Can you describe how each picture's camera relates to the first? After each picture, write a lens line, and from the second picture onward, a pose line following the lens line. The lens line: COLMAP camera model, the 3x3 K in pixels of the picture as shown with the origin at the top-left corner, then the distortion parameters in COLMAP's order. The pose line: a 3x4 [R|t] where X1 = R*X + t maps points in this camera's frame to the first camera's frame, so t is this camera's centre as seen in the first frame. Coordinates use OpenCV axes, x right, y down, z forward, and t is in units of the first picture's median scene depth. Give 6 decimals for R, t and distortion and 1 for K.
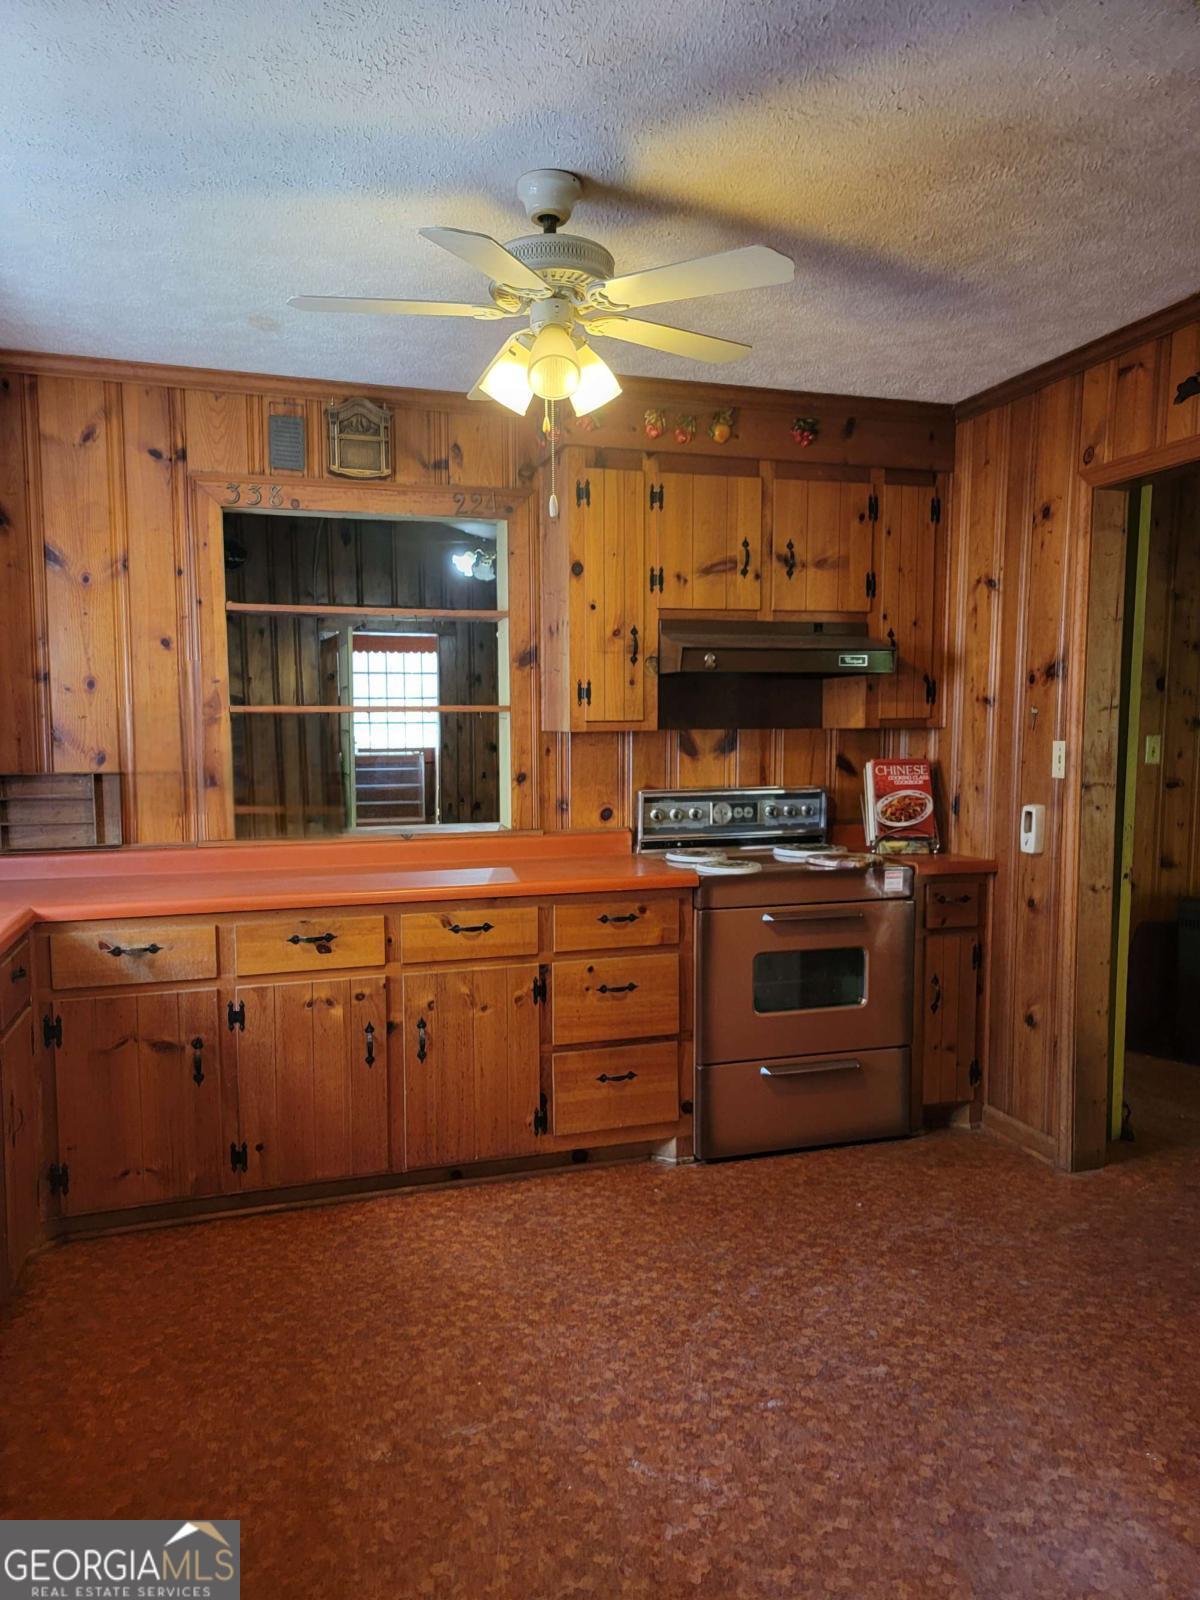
lens RADIAL K [[1107.9, 0, 592.5], [0, 1107.9, 804.5], [0, 0, 1]] dist [0.074707, -0.051791]
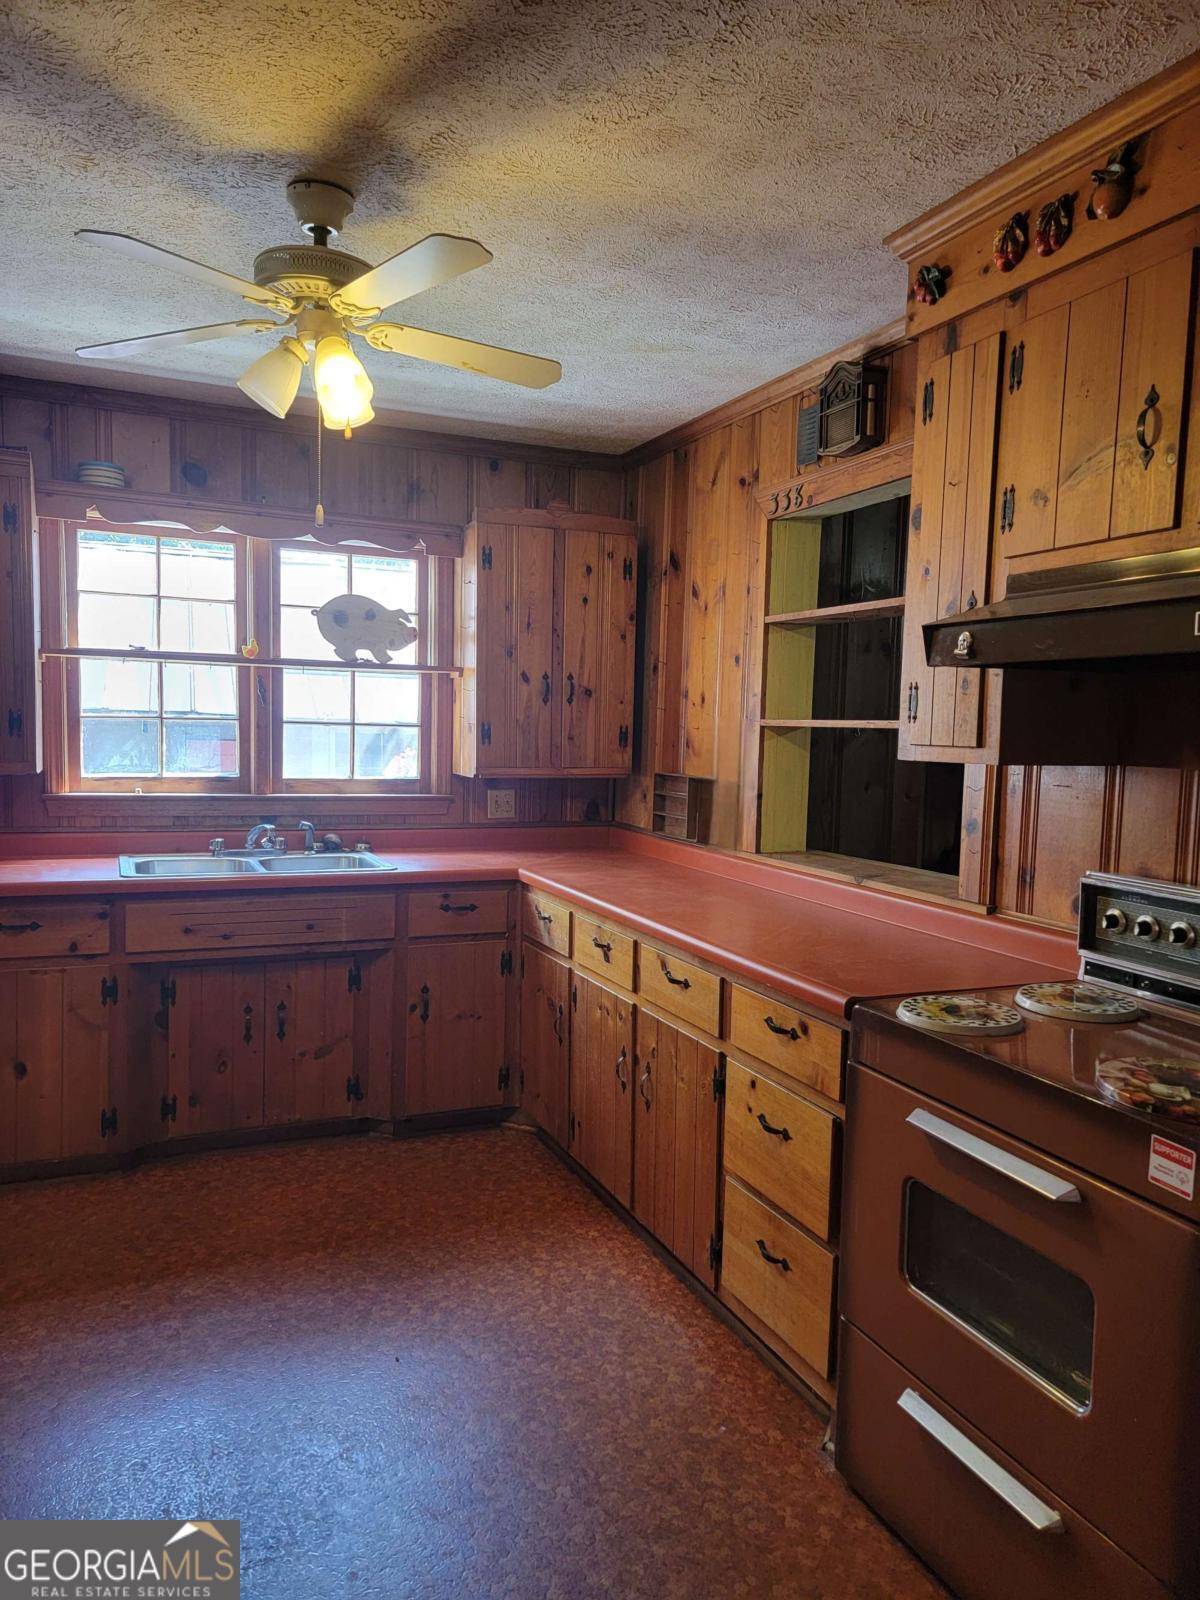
lens RADIAL K [[1107.9, 0, 591.1], [0, 1107.9, 802.6], [0, 0, 1]] dist [0.074707, -0.051791]
pose [[0.108463, 0.082774, -0.990648, 0.689735], [-0.098102, 0.992554, 0.072192, -0.075960], [0.989248, 0.089354, 0.115776, 0.791923]]
